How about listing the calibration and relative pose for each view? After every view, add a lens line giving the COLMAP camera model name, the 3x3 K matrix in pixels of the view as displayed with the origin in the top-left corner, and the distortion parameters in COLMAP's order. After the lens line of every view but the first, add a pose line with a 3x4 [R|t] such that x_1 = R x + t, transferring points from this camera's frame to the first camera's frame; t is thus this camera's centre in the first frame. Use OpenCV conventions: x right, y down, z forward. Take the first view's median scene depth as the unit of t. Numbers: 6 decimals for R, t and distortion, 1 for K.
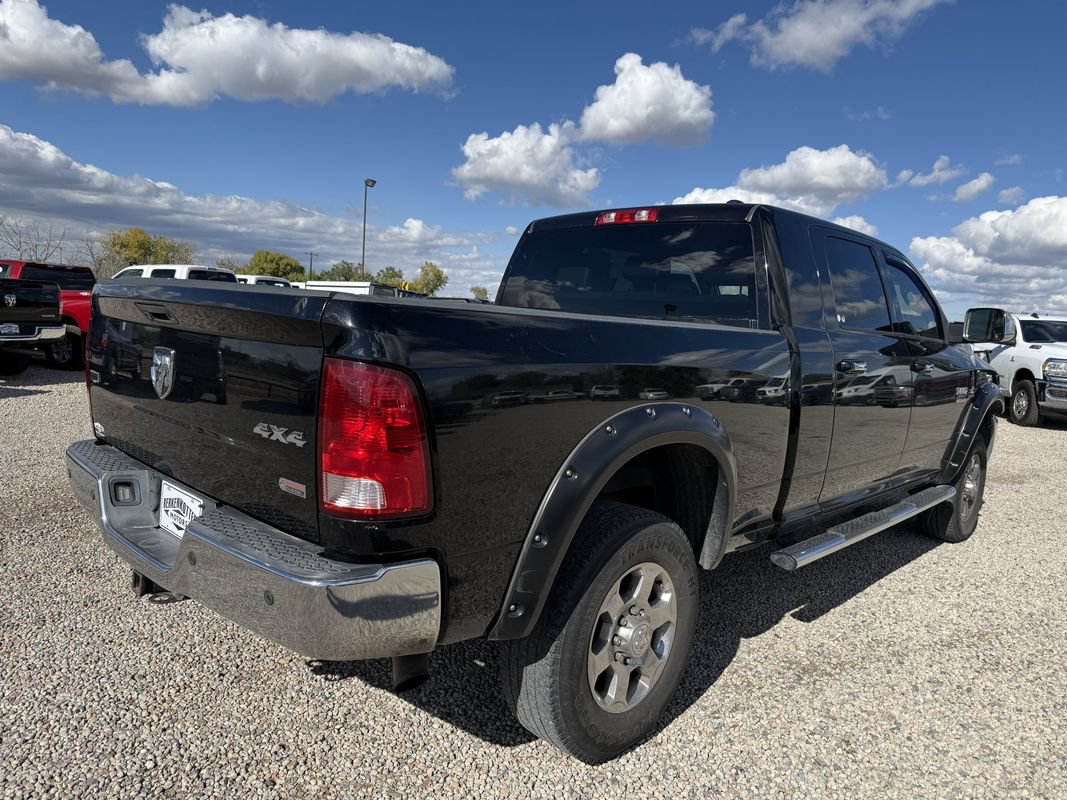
lens RADIAL K [[806.0, 0, 536.1], [0, 806.0, 381.7], [0, 0, 1]] dist [0.010436, -0.007323]
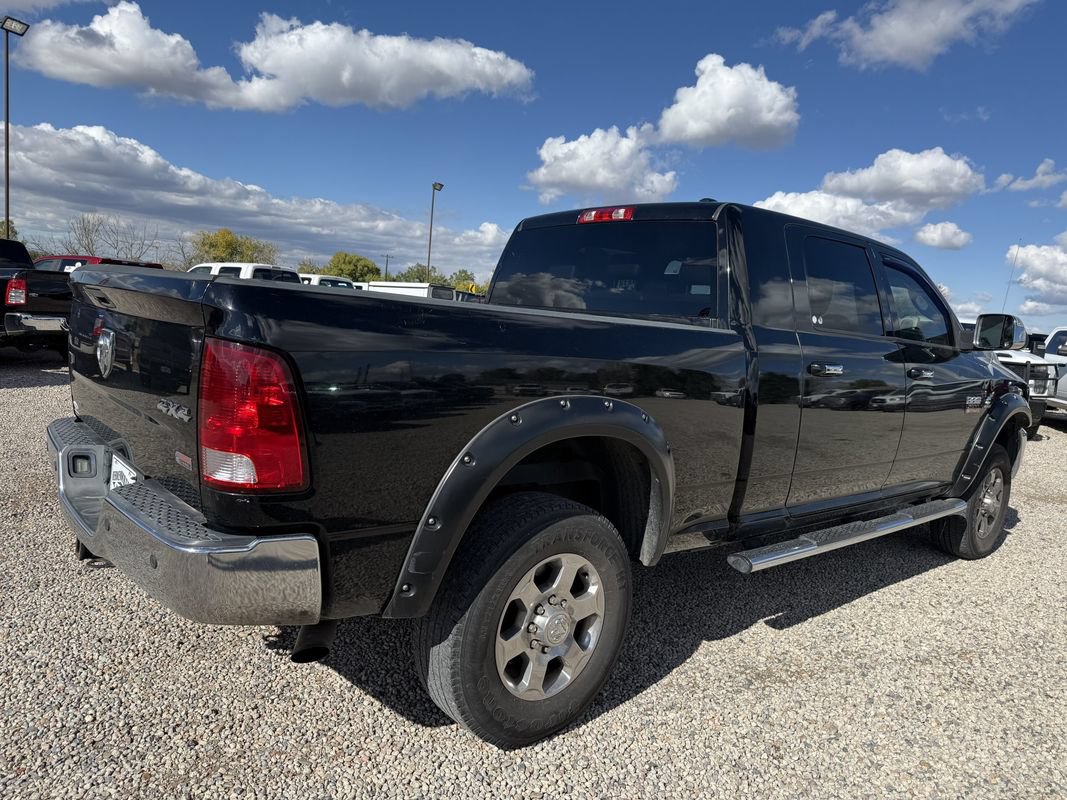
lens RADIAL K [[802.2, 0, 529.3], [0, 802.2, 394.4], [0, 0, 1]] dist [0.035234, -0.039412]
pose [[0.994514, 0.028885, -0.100536, 0.104852], [-0.027849, 0.999544, 0.011695, 0.008231], [0.100828, -0.008831, 0.994865, -0.001305]]
